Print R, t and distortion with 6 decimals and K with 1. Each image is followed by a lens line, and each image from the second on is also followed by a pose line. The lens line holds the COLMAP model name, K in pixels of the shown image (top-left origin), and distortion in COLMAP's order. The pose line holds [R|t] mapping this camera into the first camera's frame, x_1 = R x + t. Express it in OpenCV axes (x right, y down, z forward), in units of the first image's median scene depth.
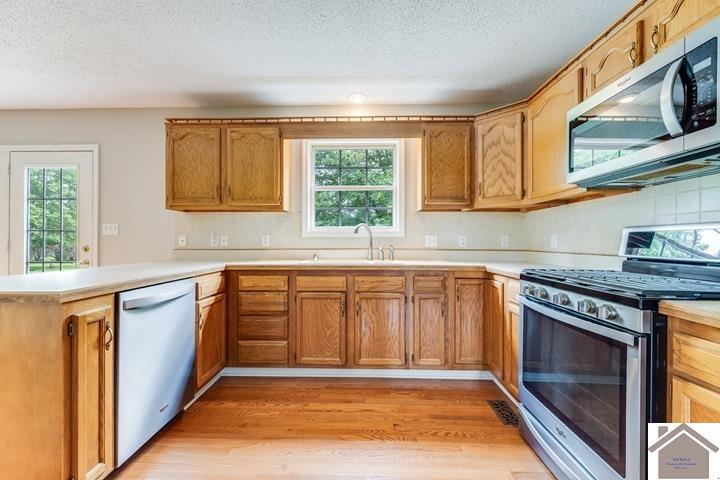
lens RADIAL K [[305.1, 0, 358.0], [0, 305.1, 241.0], [0, 0, 1]] dist [0.000780, 0.000091]
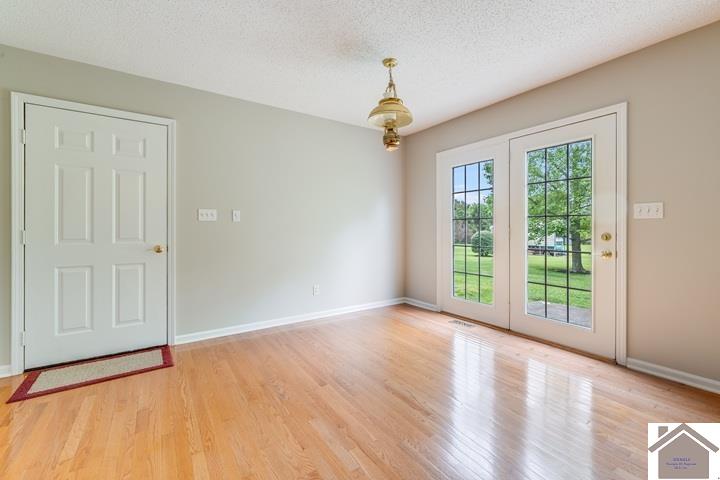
lens RADIAL K [[300.3, 0, 351.3], [0, 300.3, 228.7], [0, 0, 1]] dist [0.000252, 0.000005]
pose [[0.575560, -0.002084, -0.817757, -0.775599], [0.001346, 0.999998, -0.001601, 0.005888], [0.817758, -0.000179, 0.575562, -0.007924]]
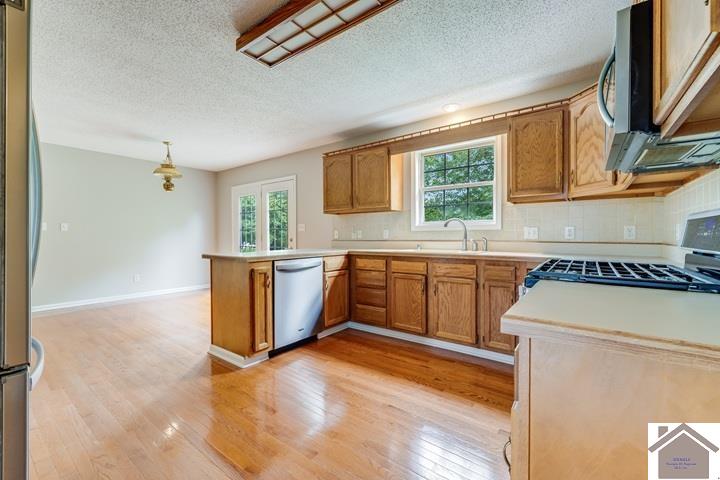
lens RADIAL K [[305.1, 0, 358.0], [0, 305.1, 241.0], [0, 0, 1]] dist [0.000780, 0.000091]
pose [[0.814042, 0.005488, -0.580779, 0.427896], [0.005192, 0.999847, 0.016725, 0.007168], [0.580782, -0.016630, 0.813889, -0.149784]]
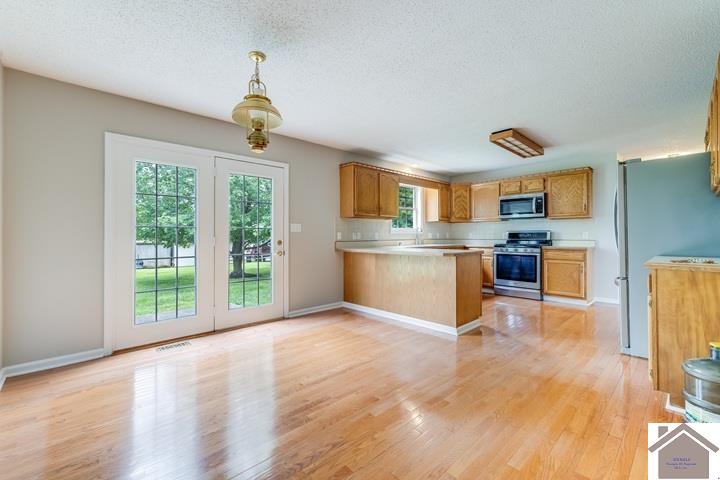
lens RADIAL K [[304.6, 0, 359.8], [0, 304.6, 236.1], [0, 0, 1]] dist [-0.000473, -0.000036]
pose [[0.707317, -0.005293, 0.706877, -1.930590], [0.005958, 0.999981, 0.001527, -0.001755], [-0.706872, 0.003131, 0.707335, -0.196631]]
